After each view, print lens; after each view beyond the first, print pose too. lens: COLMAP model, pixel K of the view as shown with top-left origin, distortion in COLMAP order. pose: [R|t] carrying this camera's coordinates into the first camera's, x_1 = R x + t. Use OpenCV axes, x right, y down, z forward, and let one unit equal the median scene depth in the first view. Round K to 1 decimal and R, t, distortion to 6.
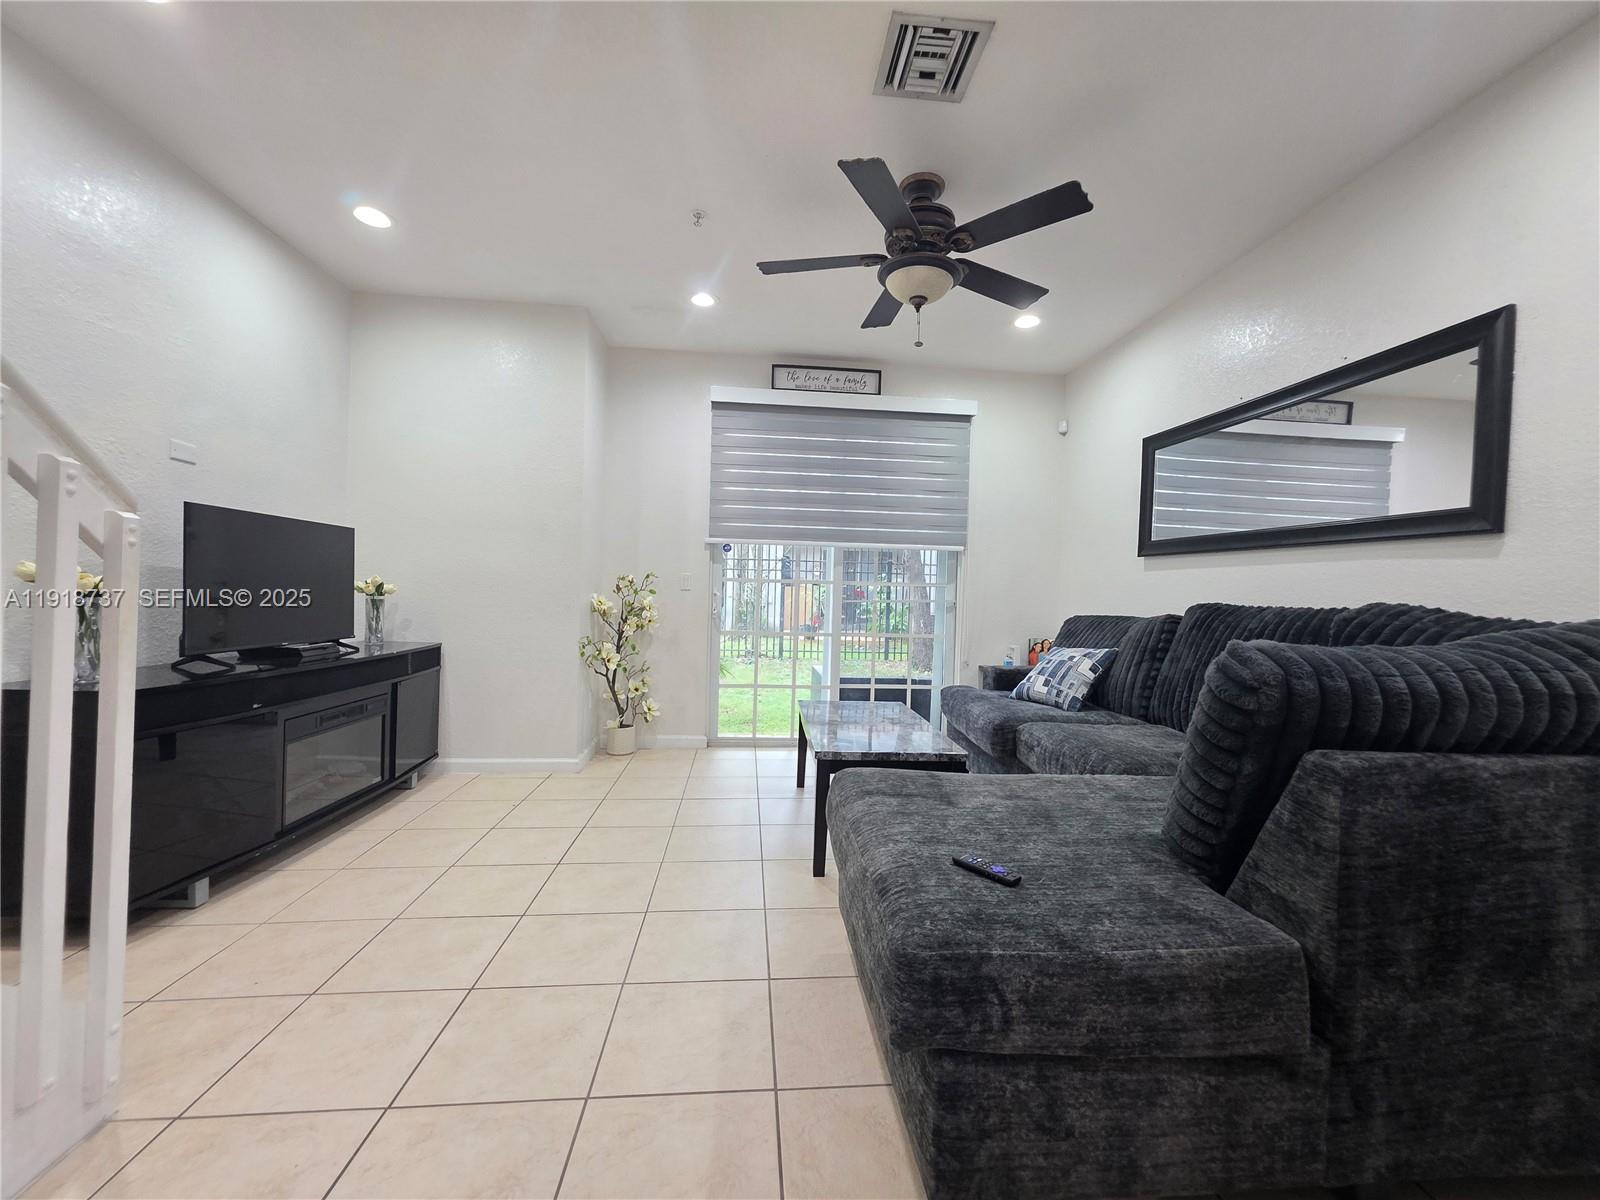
lens RADIAL K [[642.4, 0, 807.5], [0, 642.4, 596.3], [0, 0, 1]] dist [0.006823, -0.002377]
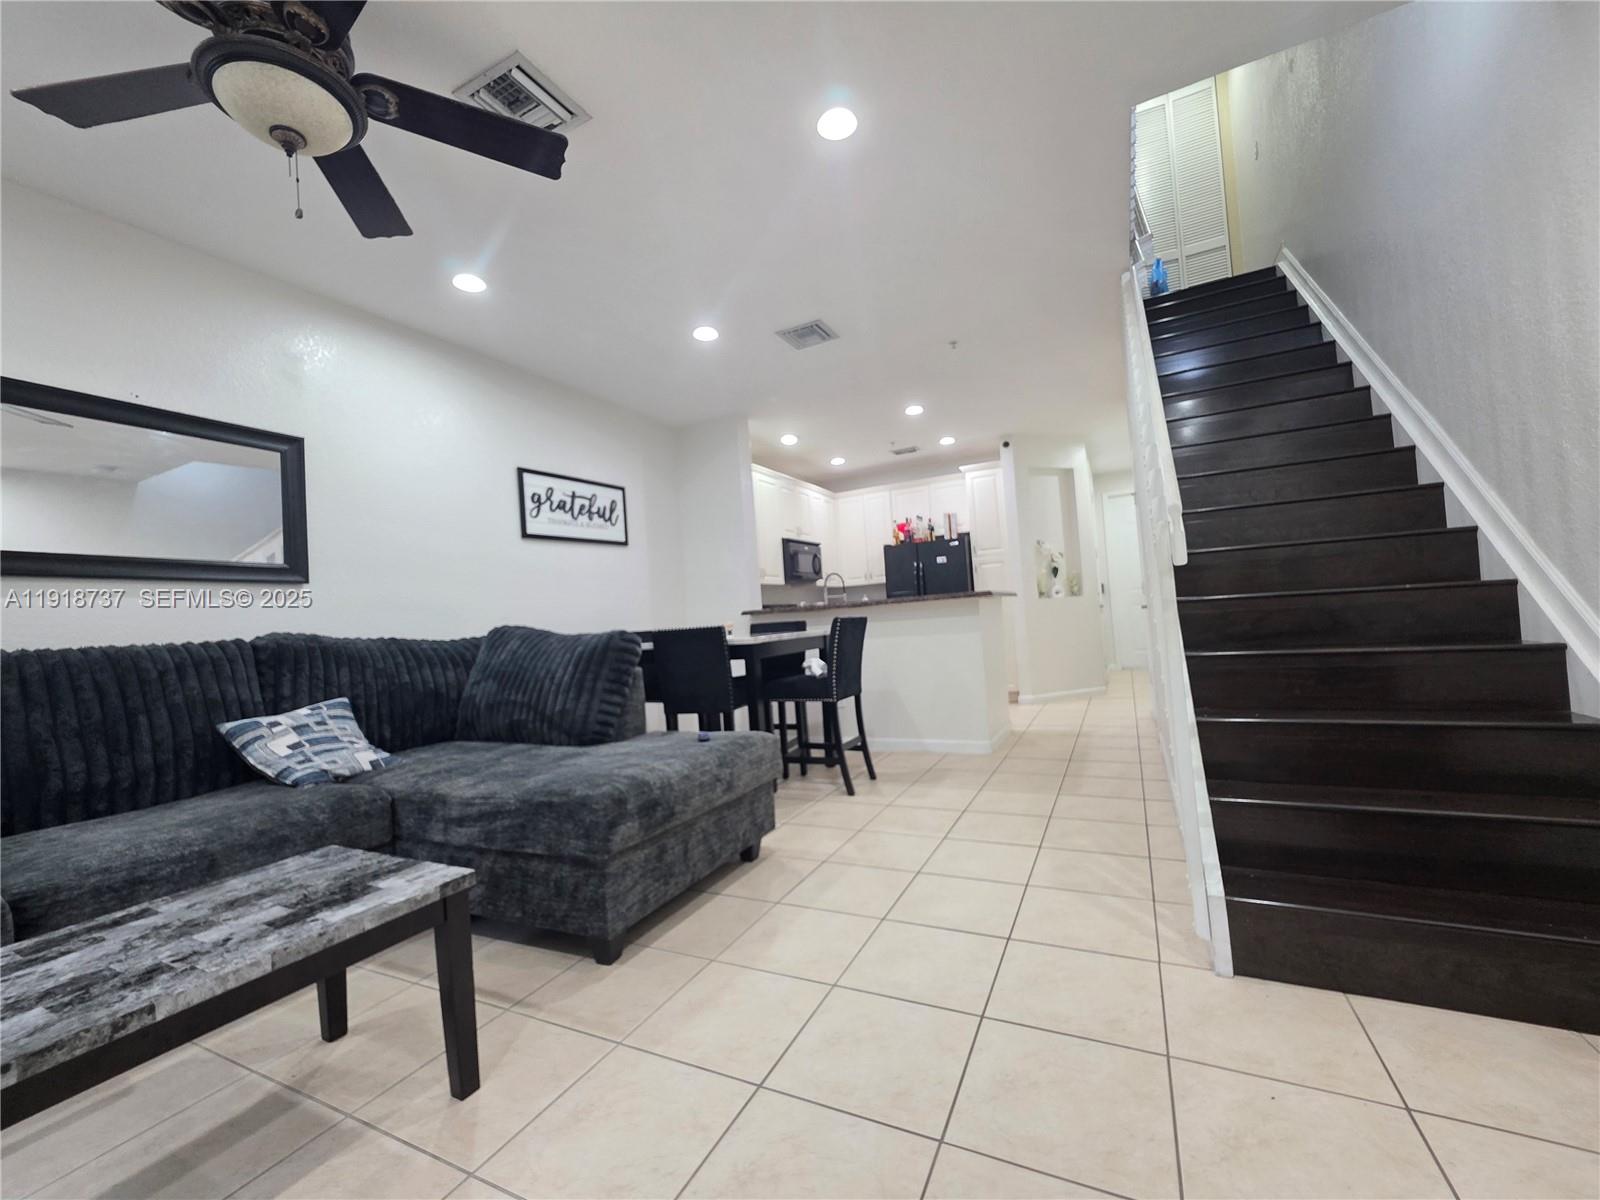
lens RADIAL K [[642.4, 0, 807.5], [0, 642.4, 596.3], [0, 0, 1]] dist [0.006823, -0.002377]
pose [[-0.851420, 0.044177, 0.522620, -0.674897], [0.044015, 0.998950, -0.012735, 0.000413], [-0.522634, 0.012161, -0.852470, 1.566063]]
